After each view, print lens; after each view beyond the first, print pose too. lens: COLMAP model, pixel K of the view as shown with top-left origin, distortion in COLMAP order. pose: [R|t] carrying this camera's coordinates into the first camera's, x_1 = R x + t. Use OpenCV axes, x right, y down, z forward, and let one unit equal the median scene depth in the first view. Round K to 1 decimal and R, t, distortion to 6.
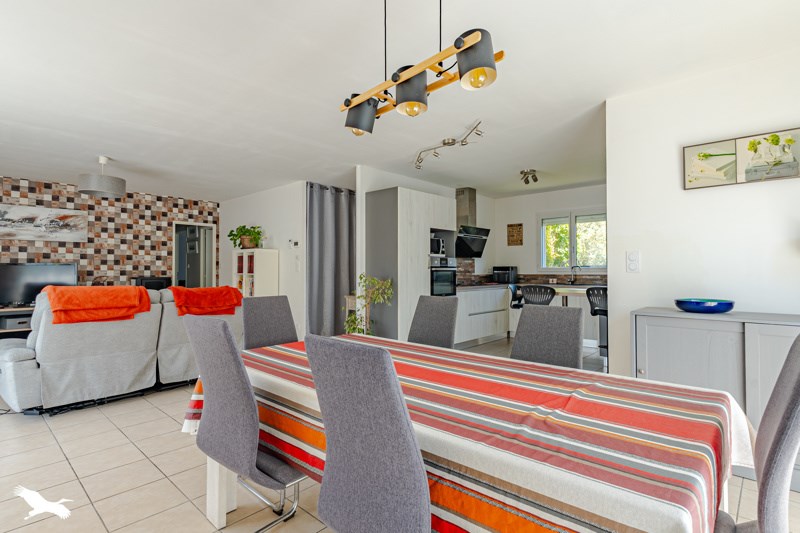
lens RADIAL K [[380.3, 0, 400.0], [0, 380.3, 266.5], [0, 0, 1]] dist [-0.001191, 0.000095]
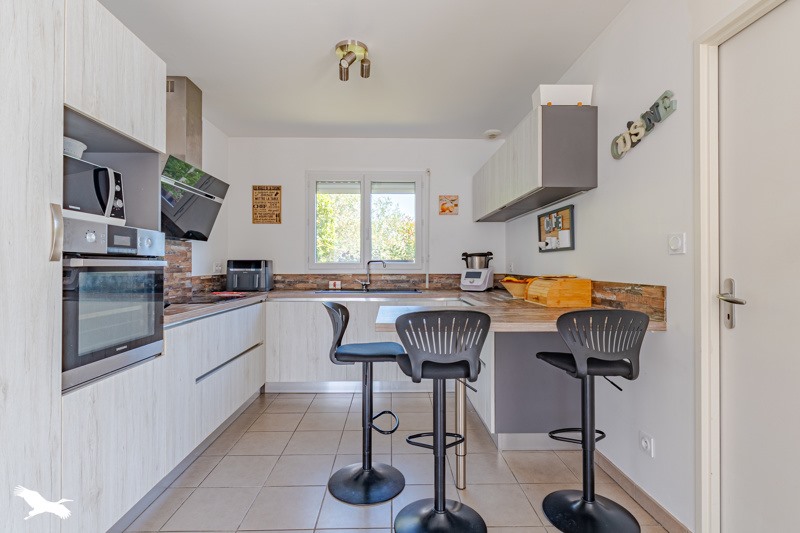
lens RADIAL K [[380.3, 0, 400.0], [0, 380.3, 266.5], [0, 0, 1]] dist [-0.001191, 0.000095]
pose [[0.710611, 0.002432, 0.703581, 0.047378], [-0.009501, 0.999936, 0.006140, 0.004308], [-0.703521, -0.011048, 0.710589, 0.503102]]
